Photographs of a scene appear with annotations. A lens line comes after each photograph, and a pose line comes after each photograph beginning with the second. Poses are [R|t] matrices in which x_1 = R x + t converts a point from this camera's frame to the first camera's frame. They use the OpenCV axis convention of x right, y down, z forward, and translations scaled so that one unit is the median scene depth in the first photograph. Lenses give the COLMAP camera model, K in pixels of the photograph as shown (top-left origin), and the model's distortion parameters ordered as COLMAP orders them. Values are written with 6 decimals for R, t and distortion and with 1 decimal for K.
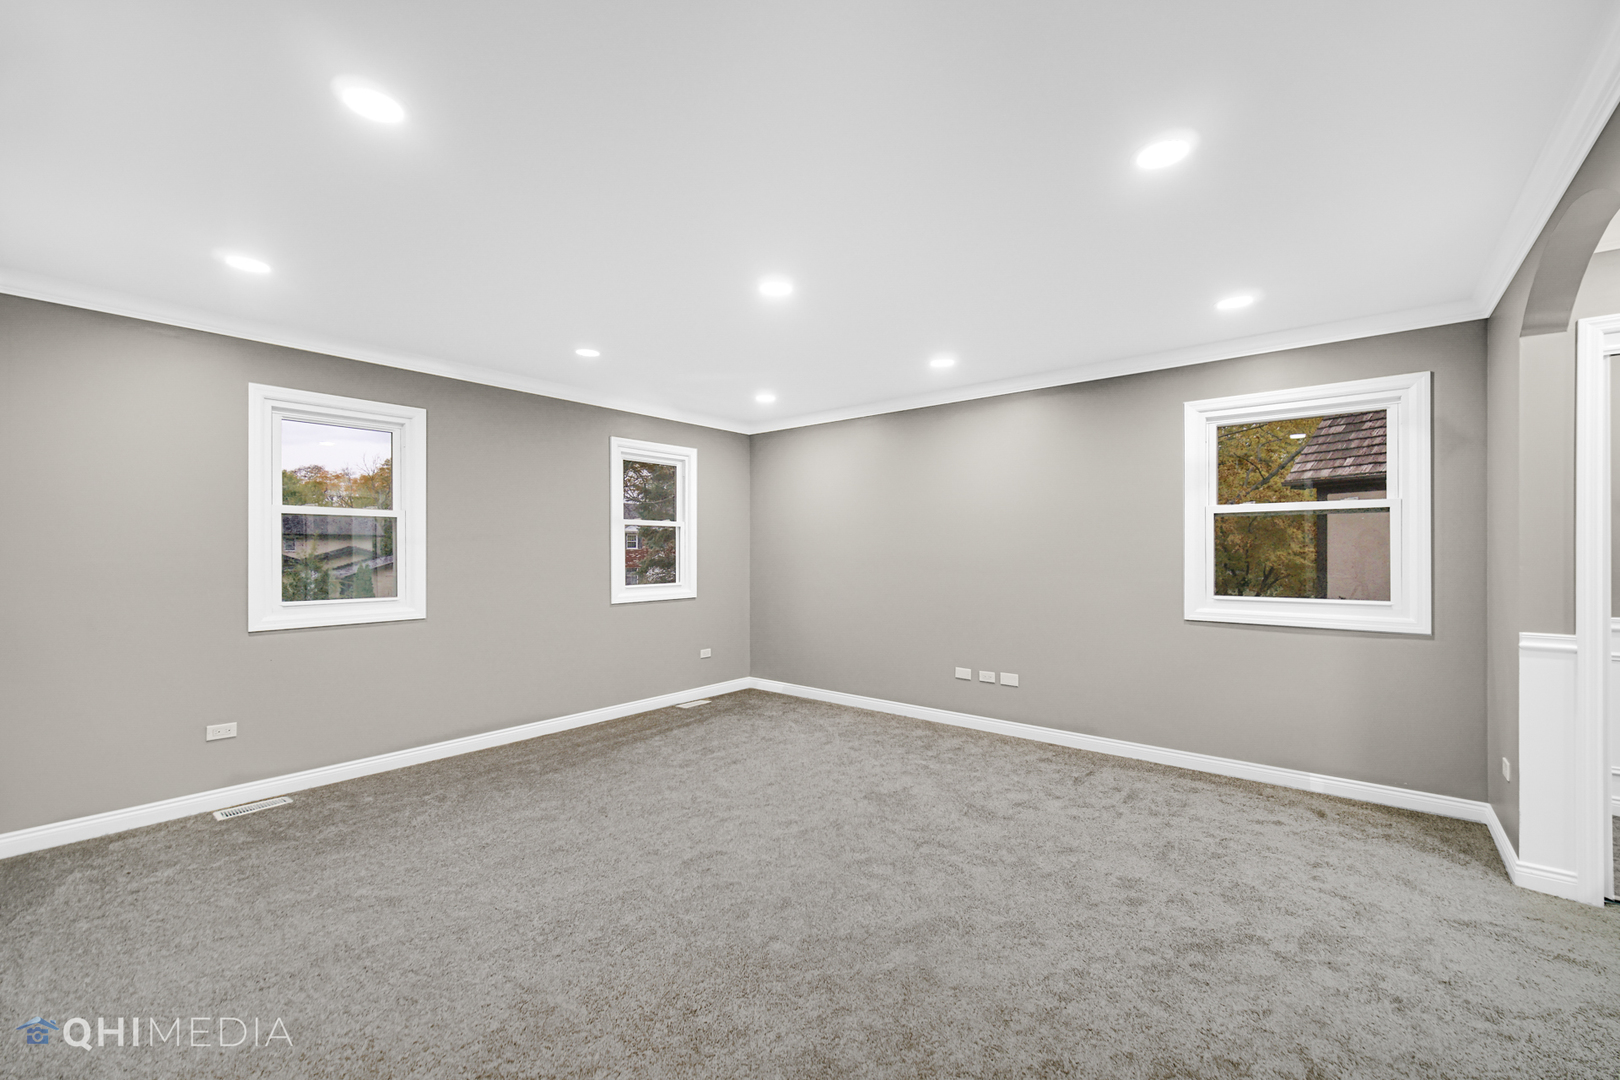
lens RADIAL K [[643.0, 0, 810.0], [0, 643.0, 540.0], [0, 0, 1]] dist [-0.000238, -0.000093]
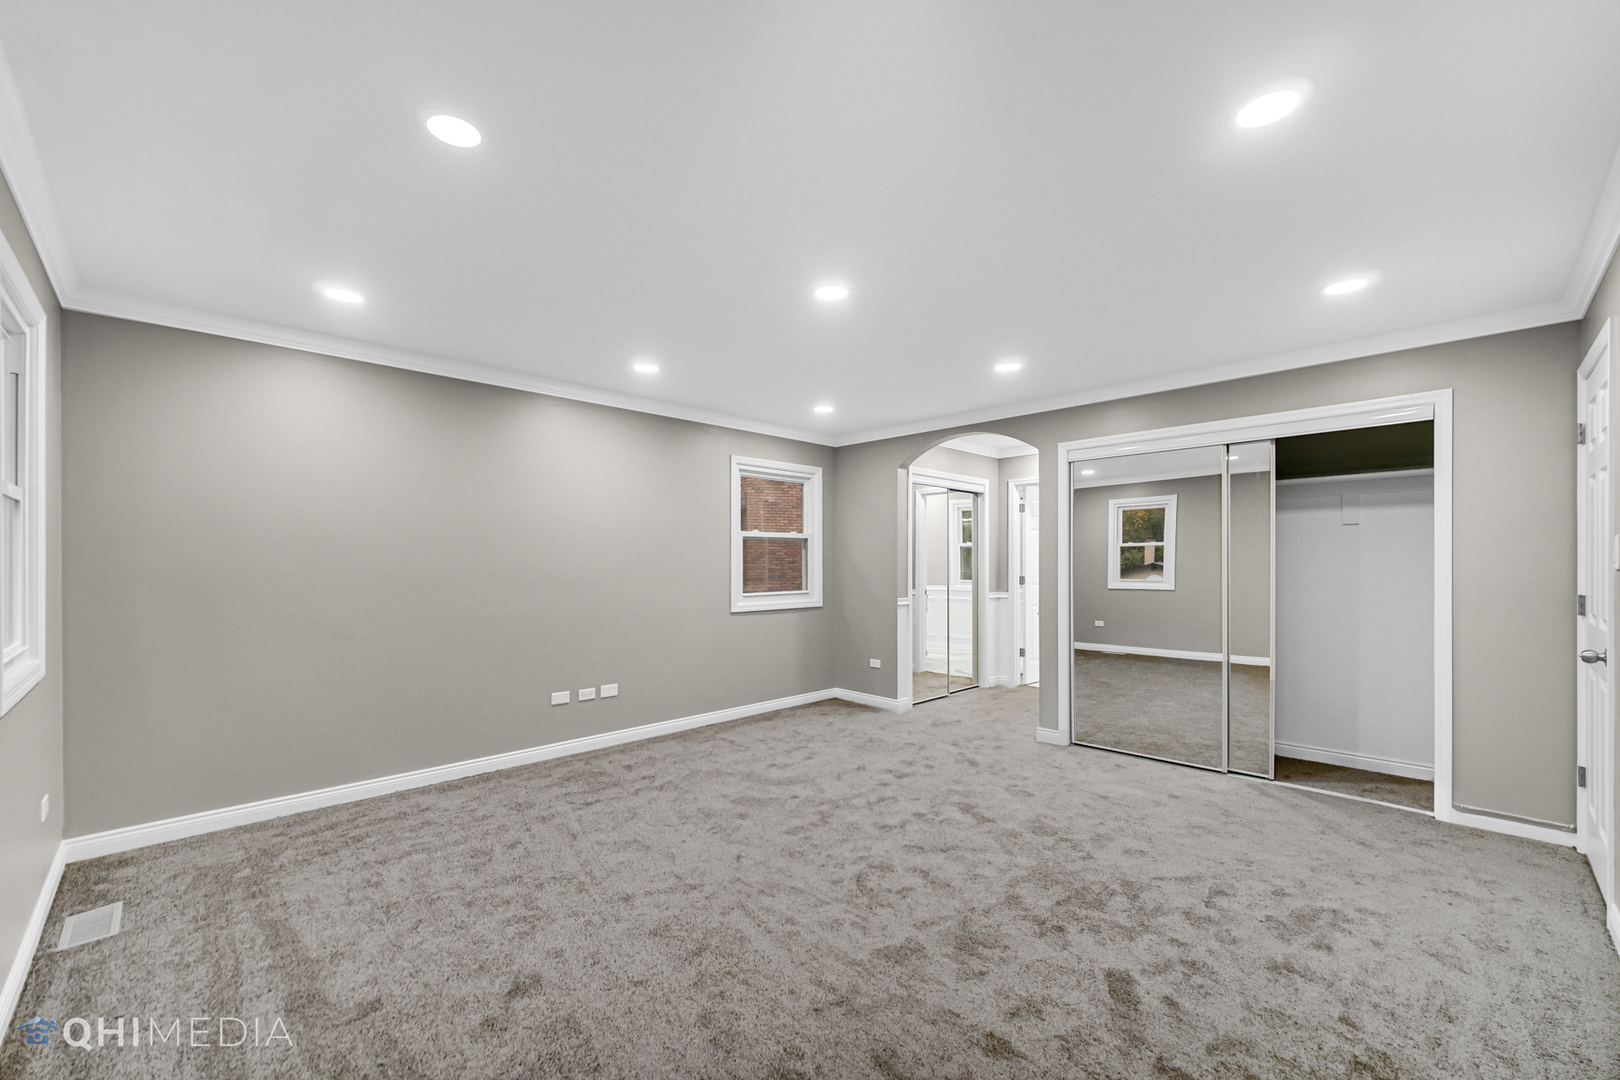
lens RADIAL K [[643.0, 0, 810.0], [0, 643.0, 540.0], [0, 0, 1]] dist [-0.000238, -0.000093]
pose [[0.162860, 0.018360, 0.986478, -1.021034], [-0.007241, 0.999822, -0.017413, -0.005157], [-0.986623, -0.004307, 0.162964, 0.850723]]
